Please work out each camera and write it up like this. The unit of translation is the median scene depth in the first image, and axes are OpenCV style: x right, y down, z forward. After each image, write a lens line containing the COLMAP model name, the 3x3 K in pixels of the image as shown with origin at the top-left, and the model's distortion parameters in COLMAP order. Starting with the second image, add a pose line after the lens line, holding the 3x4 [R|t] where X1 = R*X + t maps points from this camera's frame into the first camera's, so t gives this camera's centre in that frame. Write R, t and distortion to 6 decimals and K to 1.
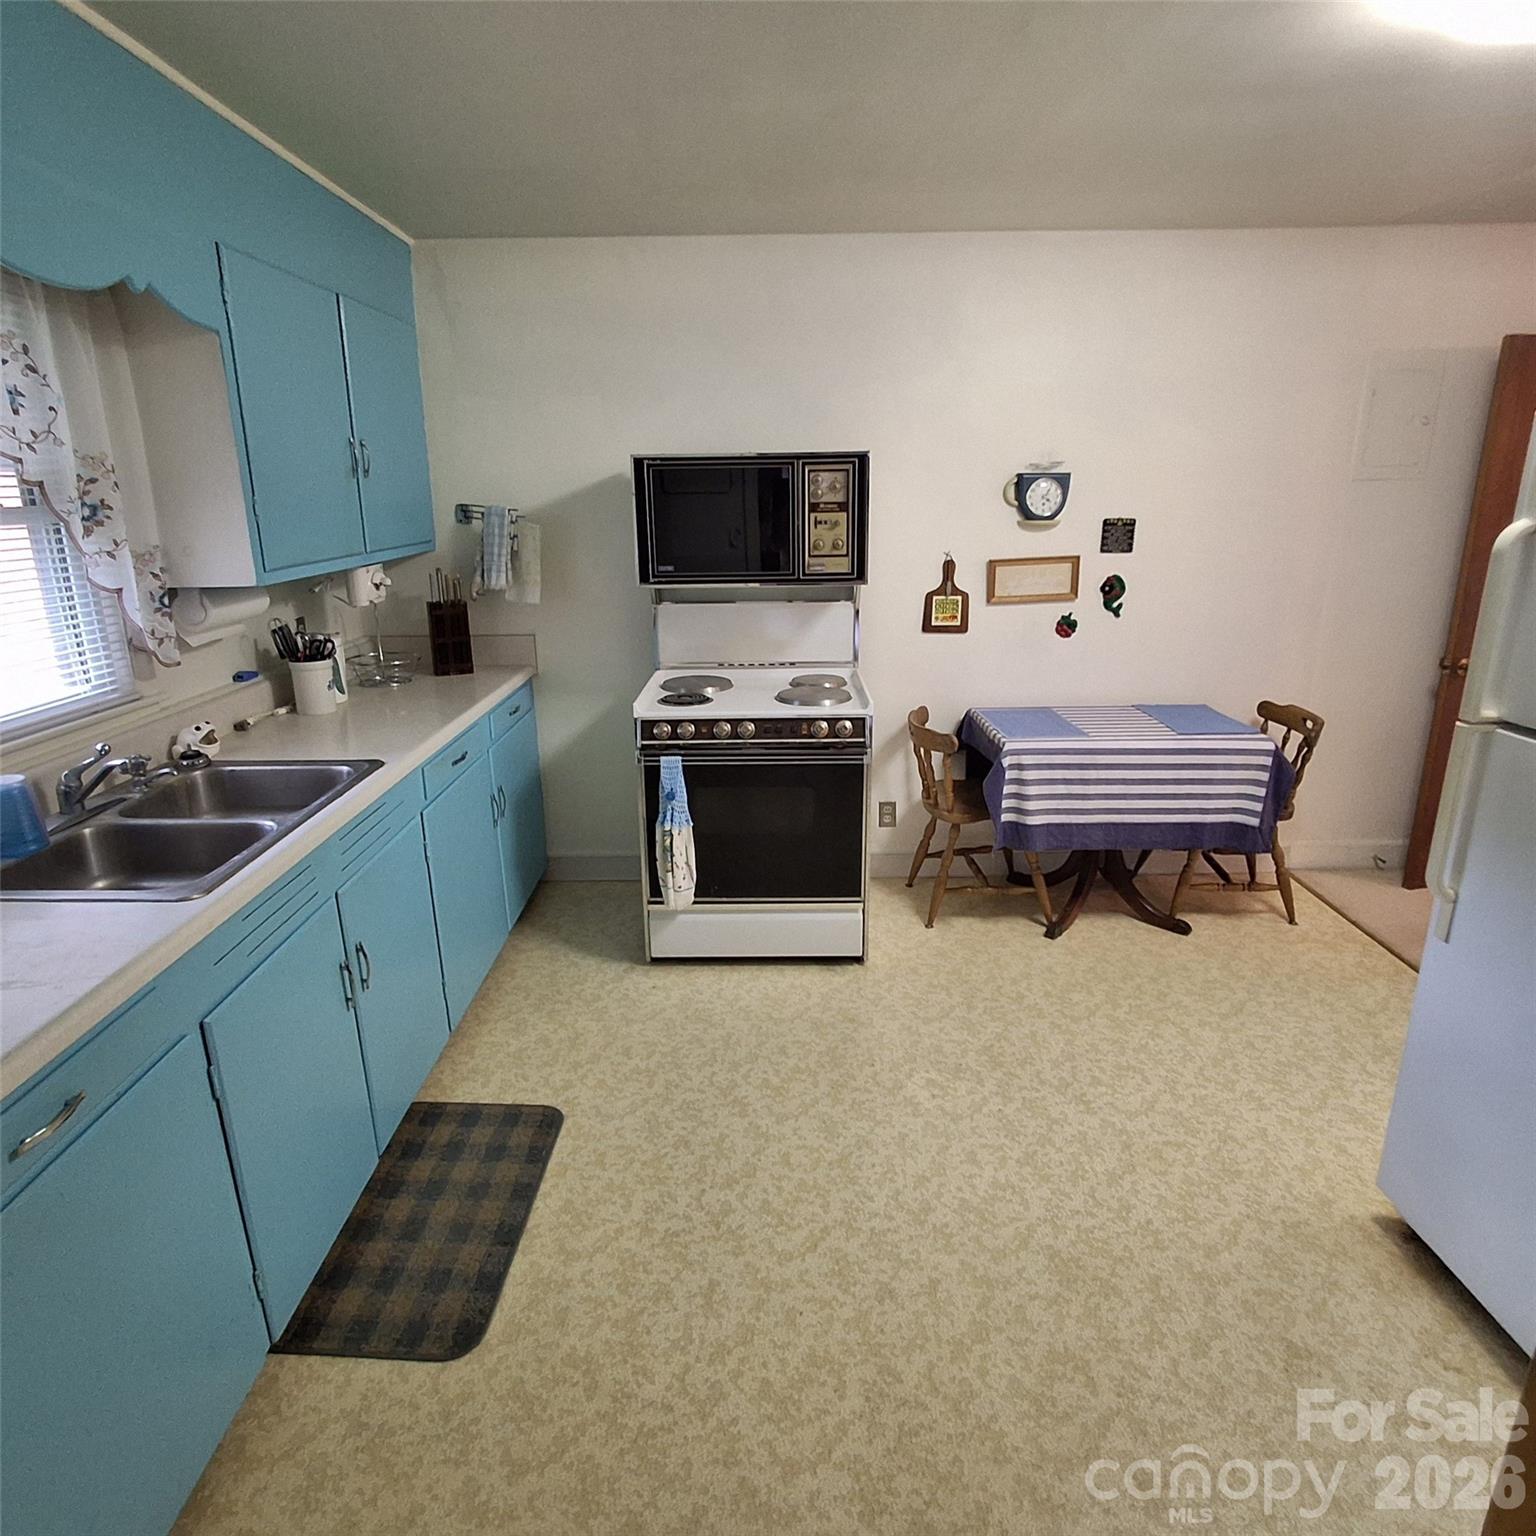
lens RADIAL K [[933.1, 0, 769.2], [0, 933.1, 763.0], [0, 0, 1]] dist [-0.007983, -0.007549]
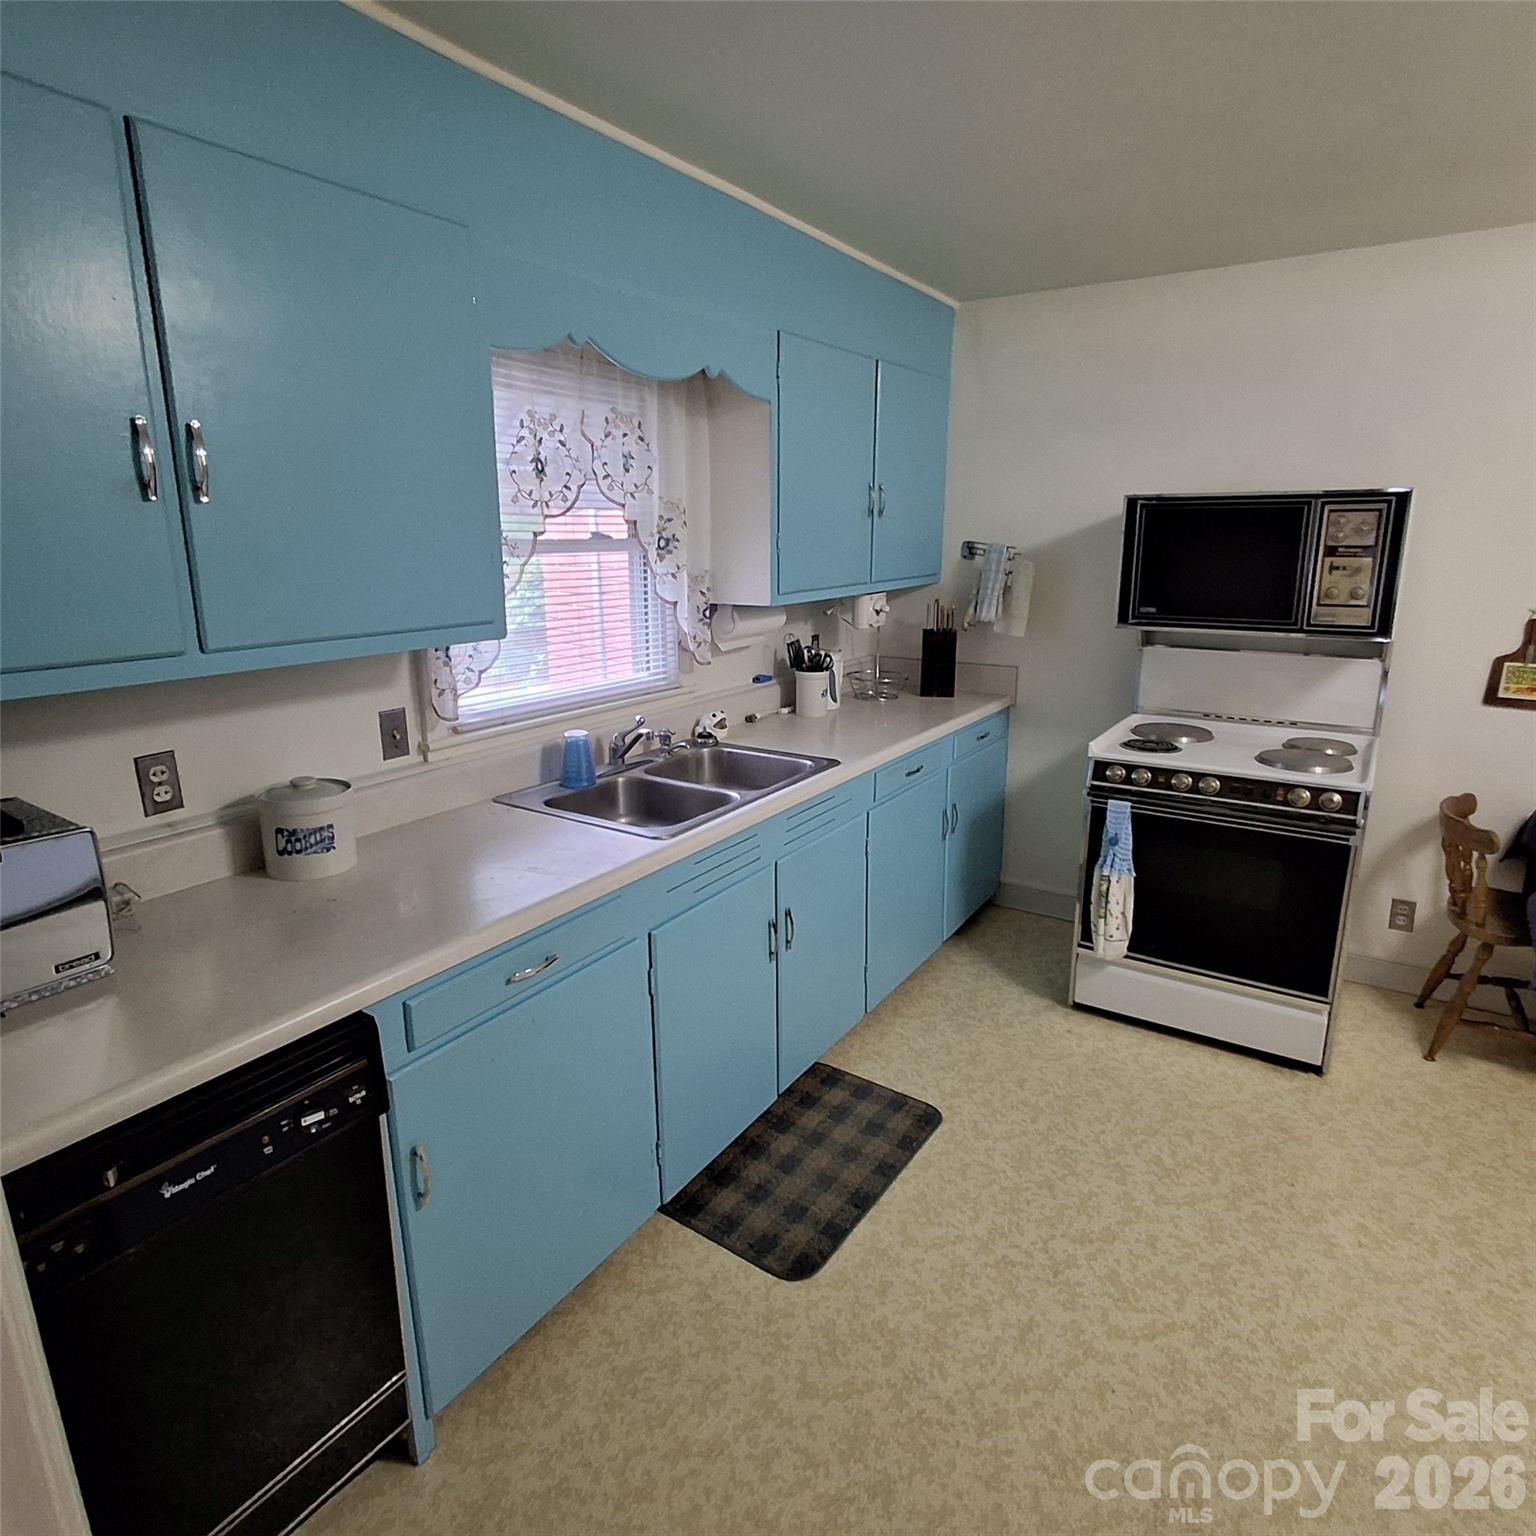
lens RADIAL K [[933.1, 0, 763.0], [0, 933.1, 763.8], [0, 0, 1]] dist [-0.007983, -0.007549]
pose [[0.837203, 0.139170, -0.528888, 0.103306], [-0.157256, 0.987498, 0.010919, 0.002924], [0.523796, 0.074029, 0.848621, -0.027299]]
